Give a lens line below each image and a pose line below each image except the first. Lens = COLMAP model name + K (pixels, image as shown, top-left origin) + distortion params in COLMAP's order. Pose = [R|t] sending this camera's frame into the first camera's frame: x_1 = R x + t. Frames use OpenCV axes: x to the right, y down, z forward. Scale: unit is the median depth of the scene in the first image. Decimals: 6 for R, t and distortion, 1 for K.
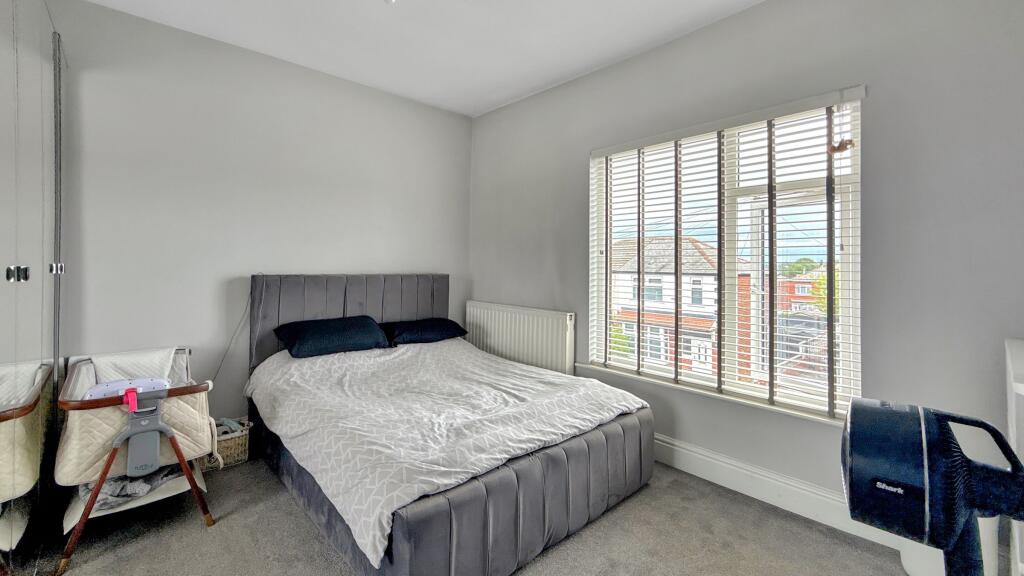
lens RADIAL K [[421.3, 0, 517.2], [0, 421.3, 265.2], [0, 0, 1]] dist [0.000272, 0.000148]
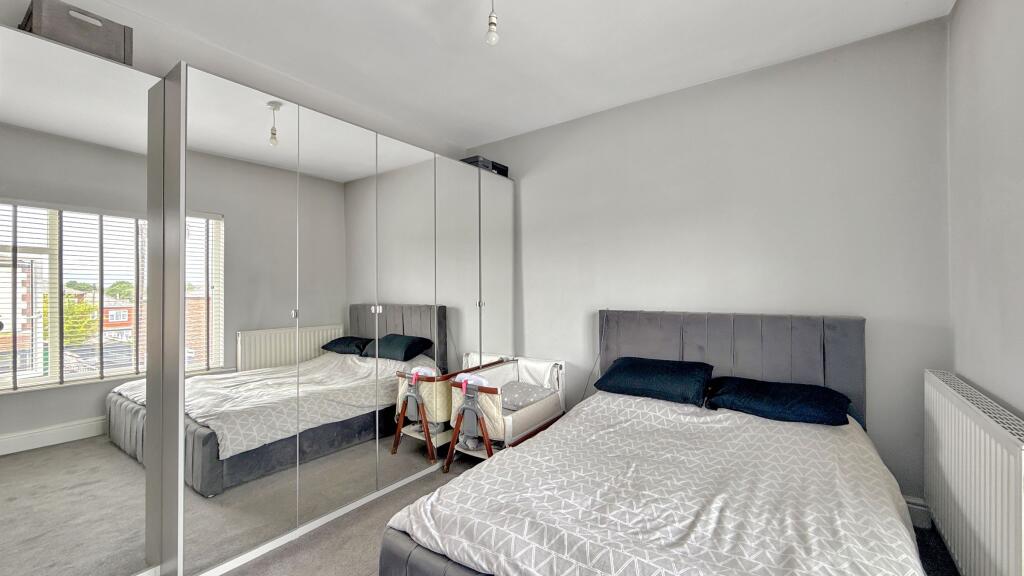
lens RADIAL K [[421.3, 0, 515.2], [0, 421.3, 290.9], [0, 0, 1]] dist [0.000272, 0.000148]
pose [[0.182226, -0.008272, -0.983222, 0.443540], [0.007934, 0.999944, -0.006942, -0.022106], [0.983225, -0.006536, 0.182282, 0.556386]]
